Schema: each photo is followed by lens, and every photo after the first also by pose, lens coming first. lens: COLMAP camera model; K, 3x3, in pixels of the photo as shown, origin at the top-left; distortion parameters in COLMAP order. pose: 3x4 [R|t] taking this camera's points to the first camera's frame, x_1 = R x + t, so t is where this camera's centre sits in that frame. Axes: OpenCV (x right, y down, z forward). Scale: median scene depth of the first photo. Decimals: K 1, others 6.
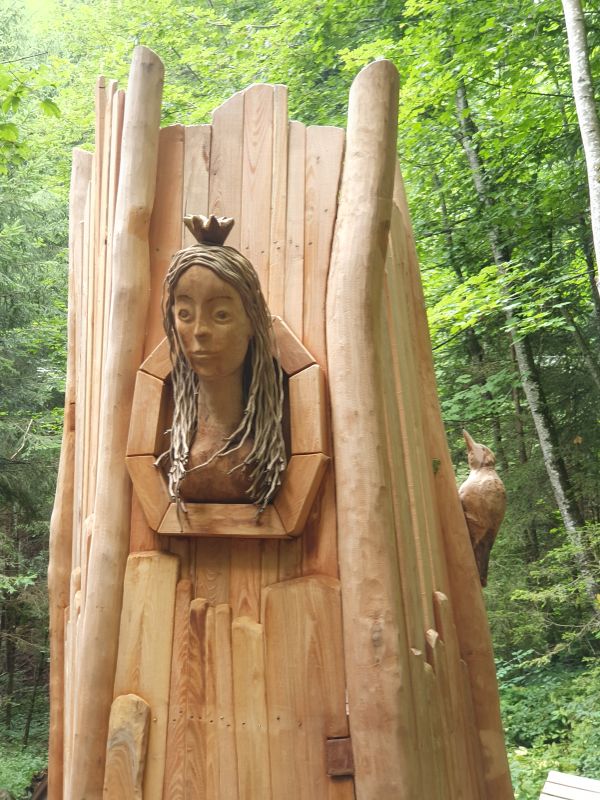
lens RADIAL K [[1202.7, 0, 300.0], [0, 1202.7, 400.0], [0, 0, 1]] dist [0.233667, -1.025738]
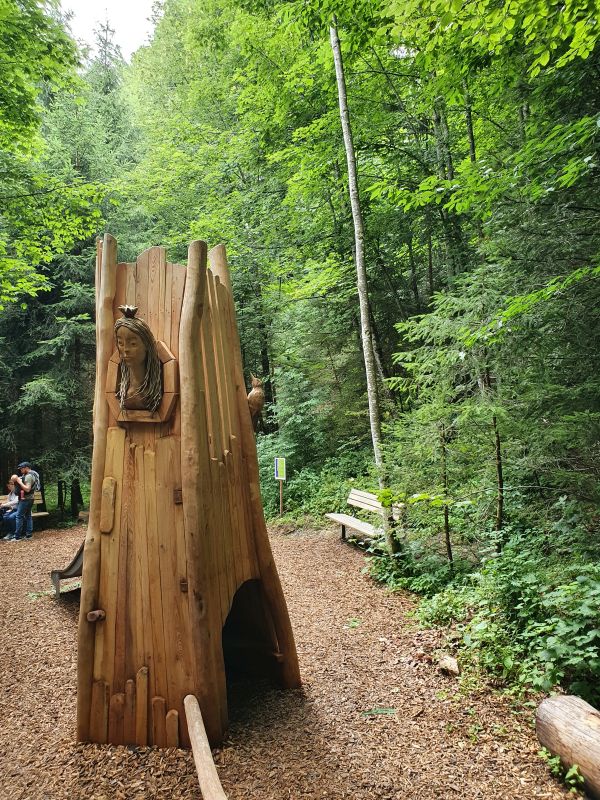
lens RADIAL K [[604.6, 0, 300.0], [0, 604.6, 400.0], [0, 0, 1]] dist [0.098199, -0.000476]
pose [[0.999823, -0.014184, 0.012326, 0.291954], [0.012074, 0.987516, 0.157055, -0.155832], [-0.014400, -0.156879, 0.987513, -0.396197]]
